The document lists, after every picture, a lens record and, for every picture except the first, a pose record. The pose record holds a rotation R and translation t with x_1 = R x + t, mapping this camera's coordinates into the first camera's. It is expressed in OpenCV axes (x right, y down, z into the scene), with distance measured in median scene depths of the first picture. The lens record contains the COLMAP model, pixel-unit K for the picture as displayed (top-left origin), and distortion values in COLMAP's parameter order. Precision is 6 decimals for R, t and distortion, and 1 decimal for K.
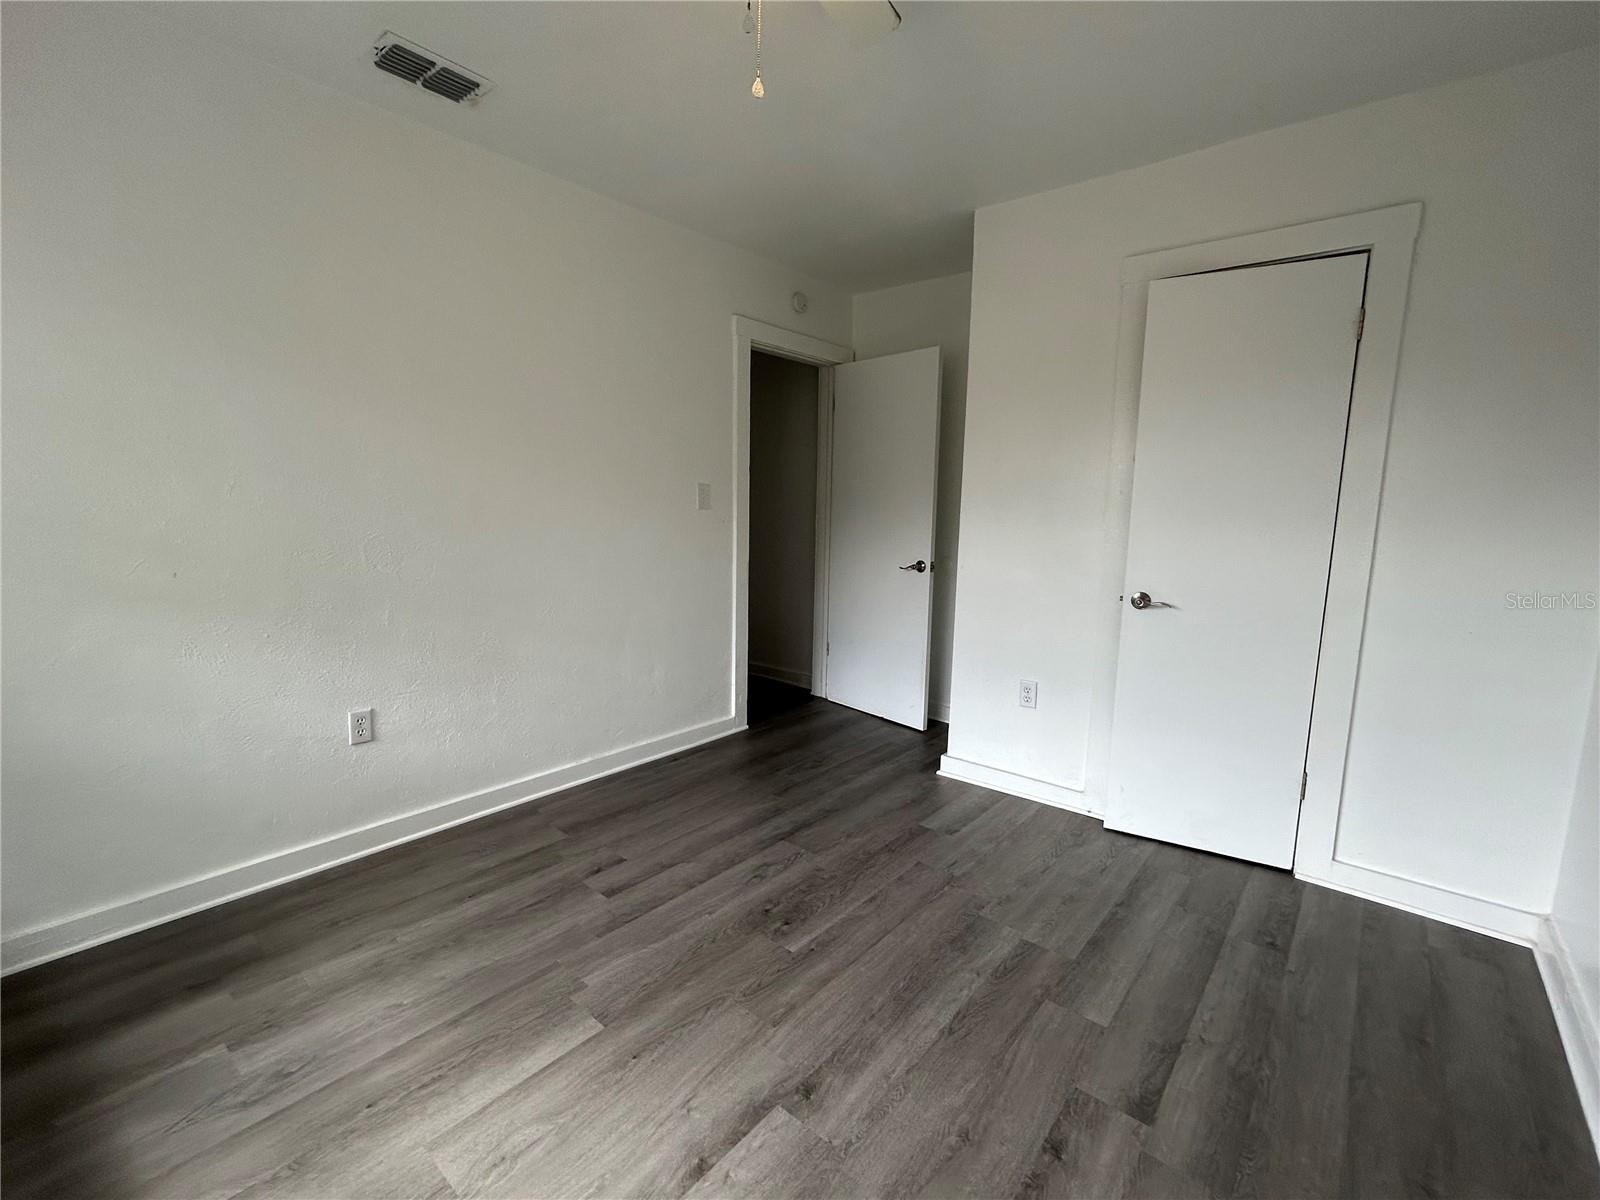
lens RADIAL K [[700.9, 0, 800.6], [0, 700.9, 597.7], [0, 0, 1]] dist [0.001863, 0.000153]
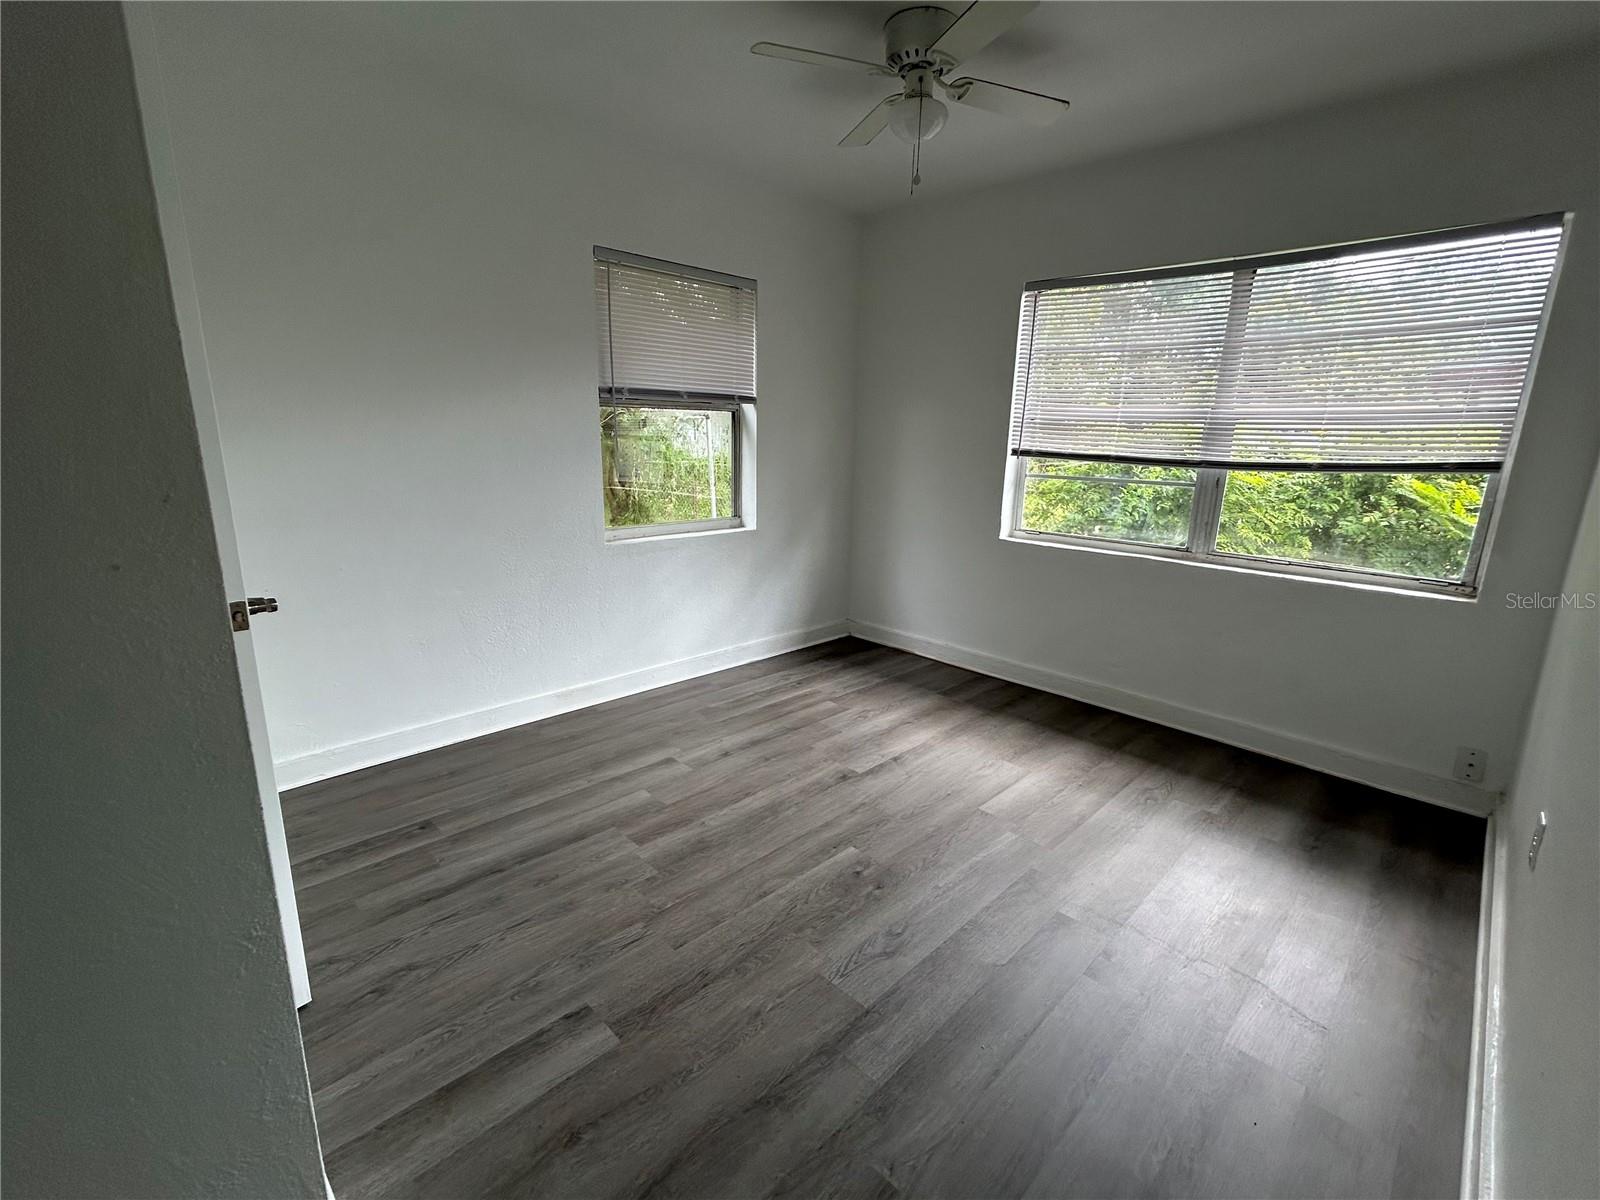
lens RADIAL K [[700.9, 0, 798.7], [0, 700.9, 599.8], [0, 0, 1]] dist [0.001863, 0.000153]
pose [[-0.995070, -0.064240, 0.075555, 0.014346], [-0.032183, 0.929786, 0.366690, -0.279414], [-0.093806, 0.362450, -0.927270, 1.885805]]
